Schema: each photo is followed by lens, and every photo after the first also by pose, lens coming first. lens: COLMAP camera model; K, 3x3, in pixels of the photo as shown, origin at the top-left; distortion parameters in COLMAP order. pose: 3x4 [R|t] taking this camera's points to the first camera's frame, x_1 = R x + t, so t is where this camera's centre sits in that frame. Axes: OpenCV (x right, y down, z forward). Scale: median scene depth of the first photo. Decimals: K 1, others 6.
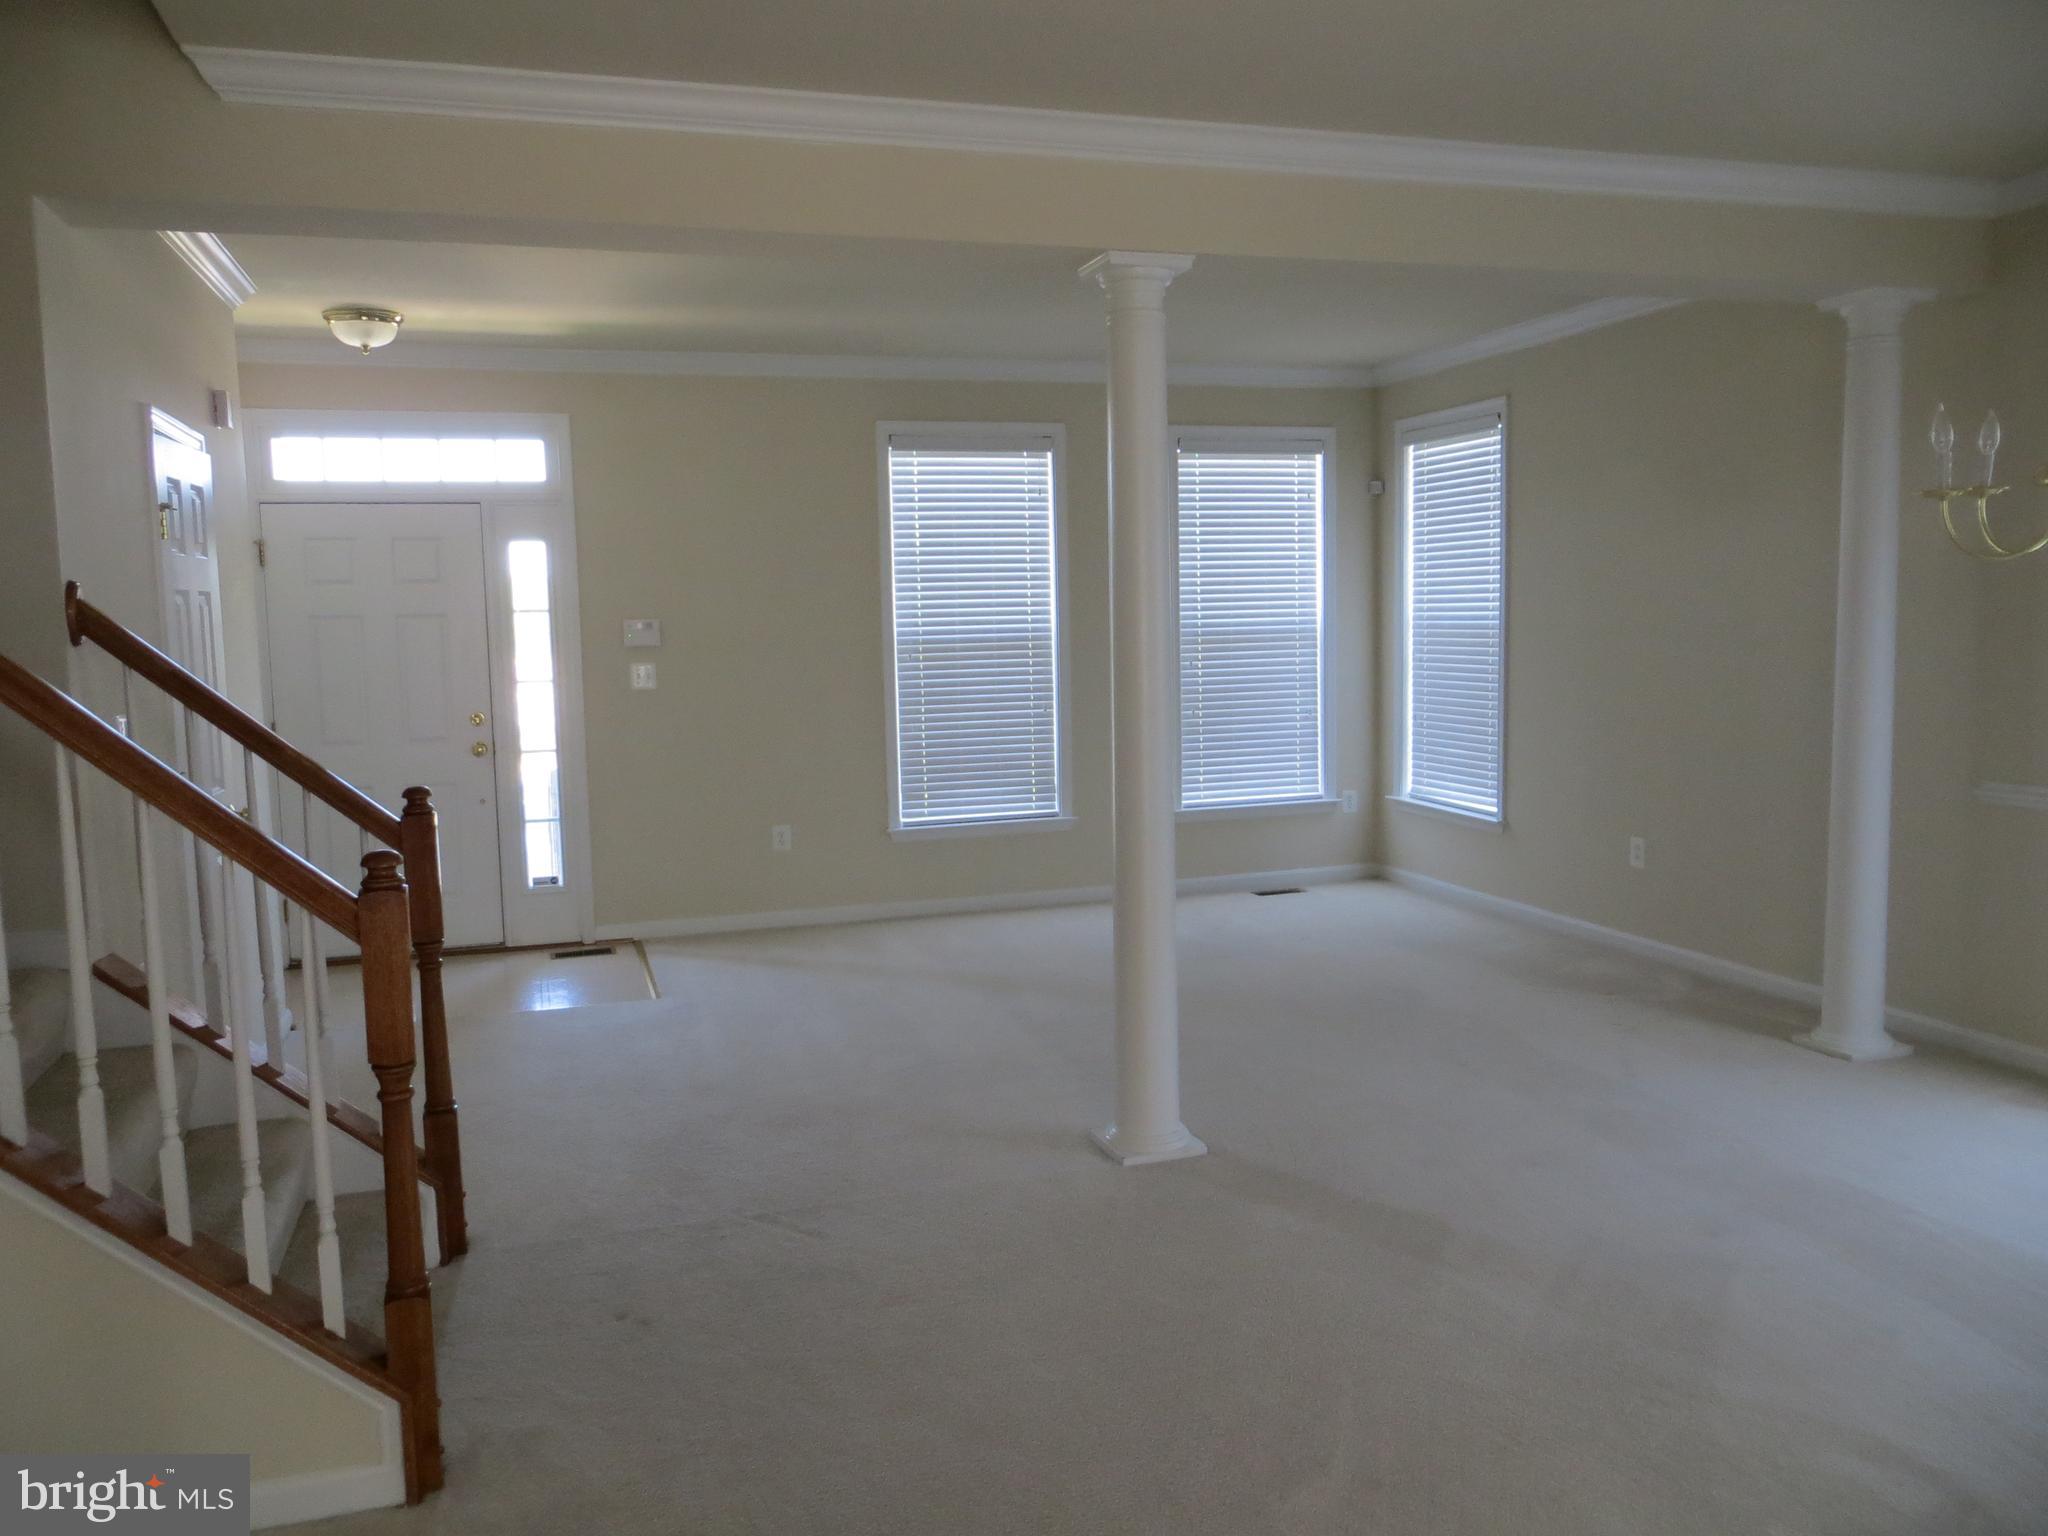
lens RADIAL K [[1537.3, 0, 1014.3], [0, 1537.3, 774.7], [0, 0, 1]] dist [-0.016793, -0.005915]
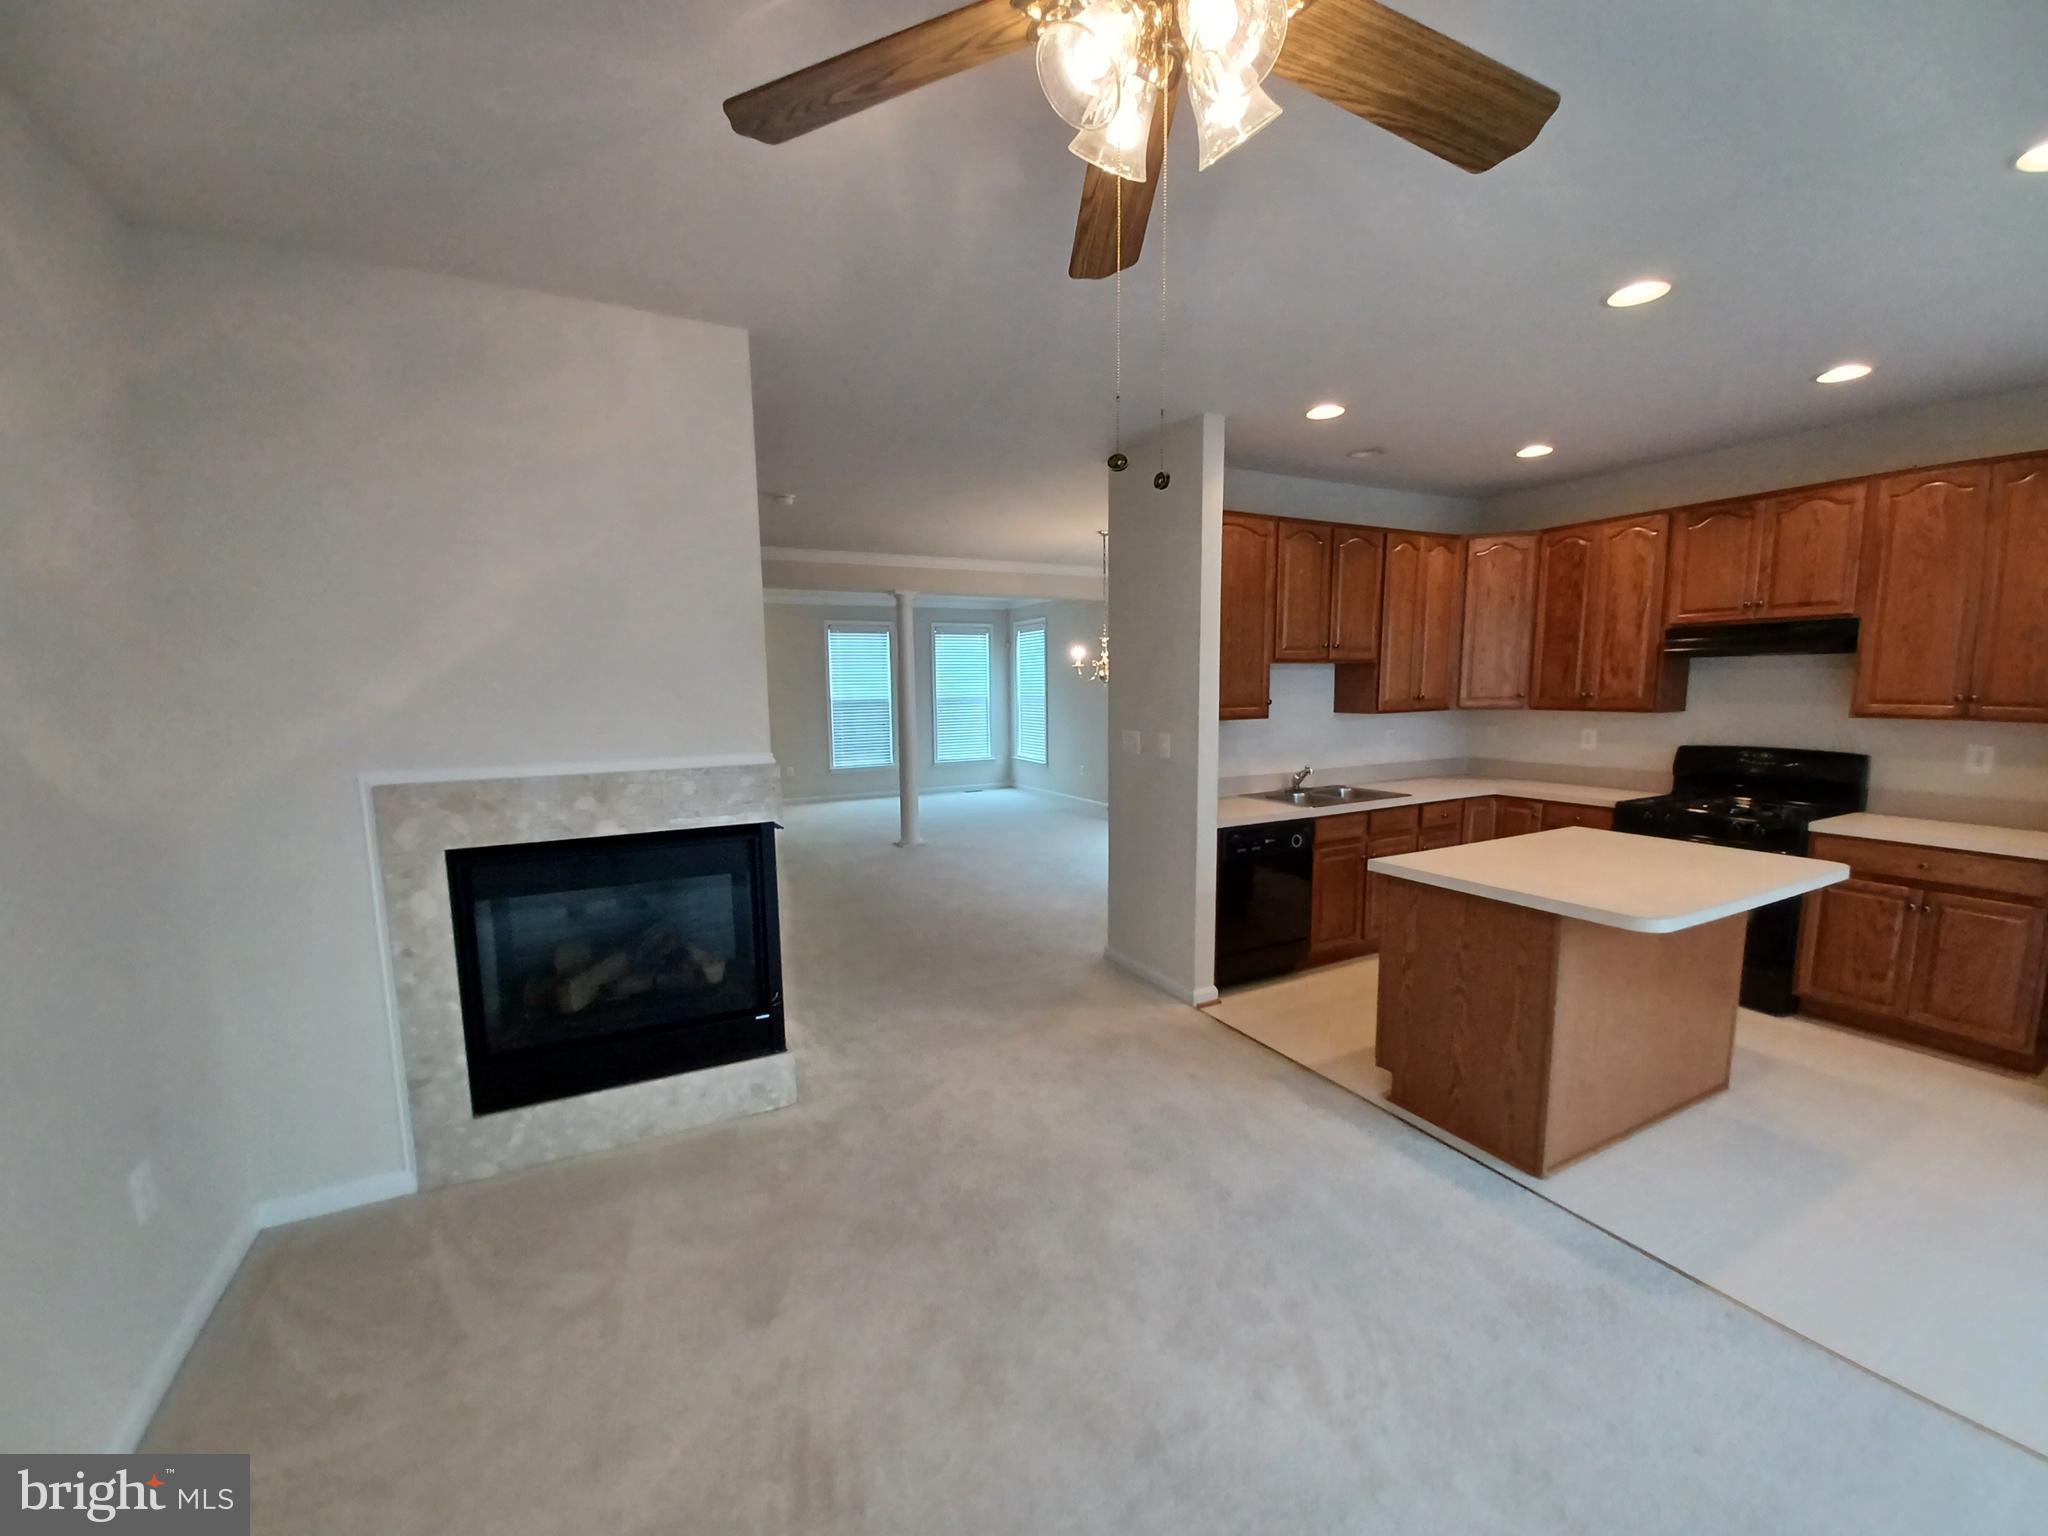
lens RADIAL K [[800.3, 0, 1020.9], [0, 800.3, 790.3], [0, 0, 1]] dist [0.002519, -0.004073]
pose [[0.985948, -0.011146, 0.166679, 0.034299], [0.007671, 0.999740, 0.021476, 0.092111], [-0.166875, -0.019896, 0.985777, -0.940320]]
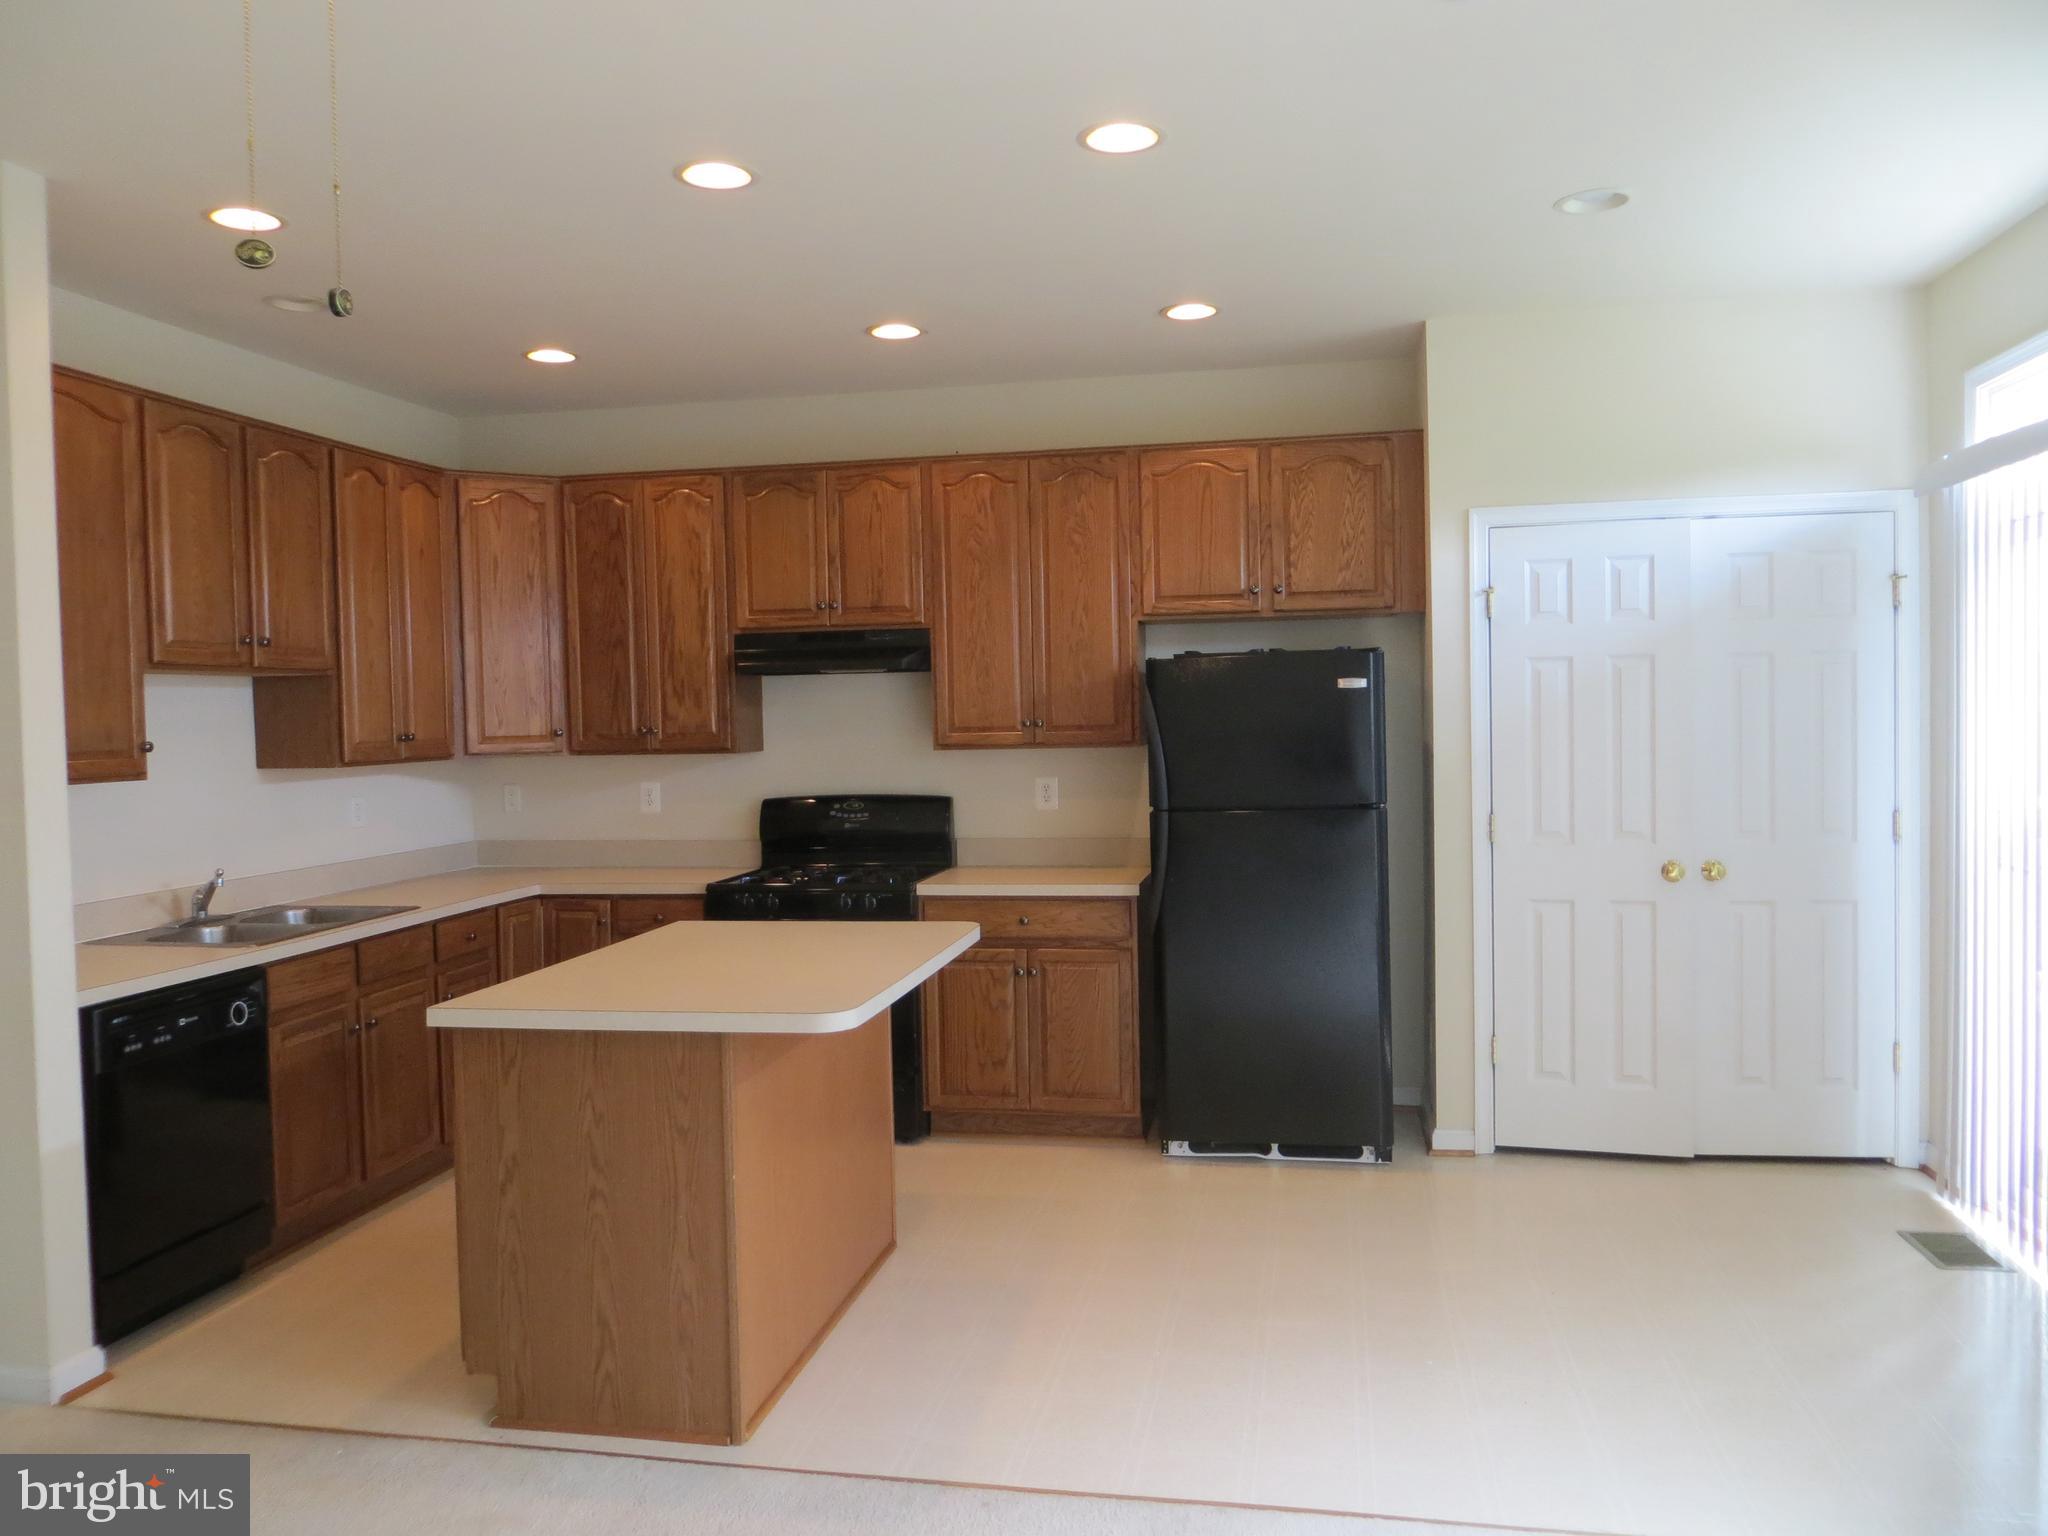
lens RADIAL K [[1537.3, 0, 1013.3], [0, 1537.3, 765.5], [0, 0, 1]] dist [-0.016793, -0.005915]
pose [[0.478082, -0.015586, 0.878177, -0.087590], [0.103723, 0.993848, -0.038828, 0.112821], [-0.872169, 0.109650, 0.476757, -0.930058]]
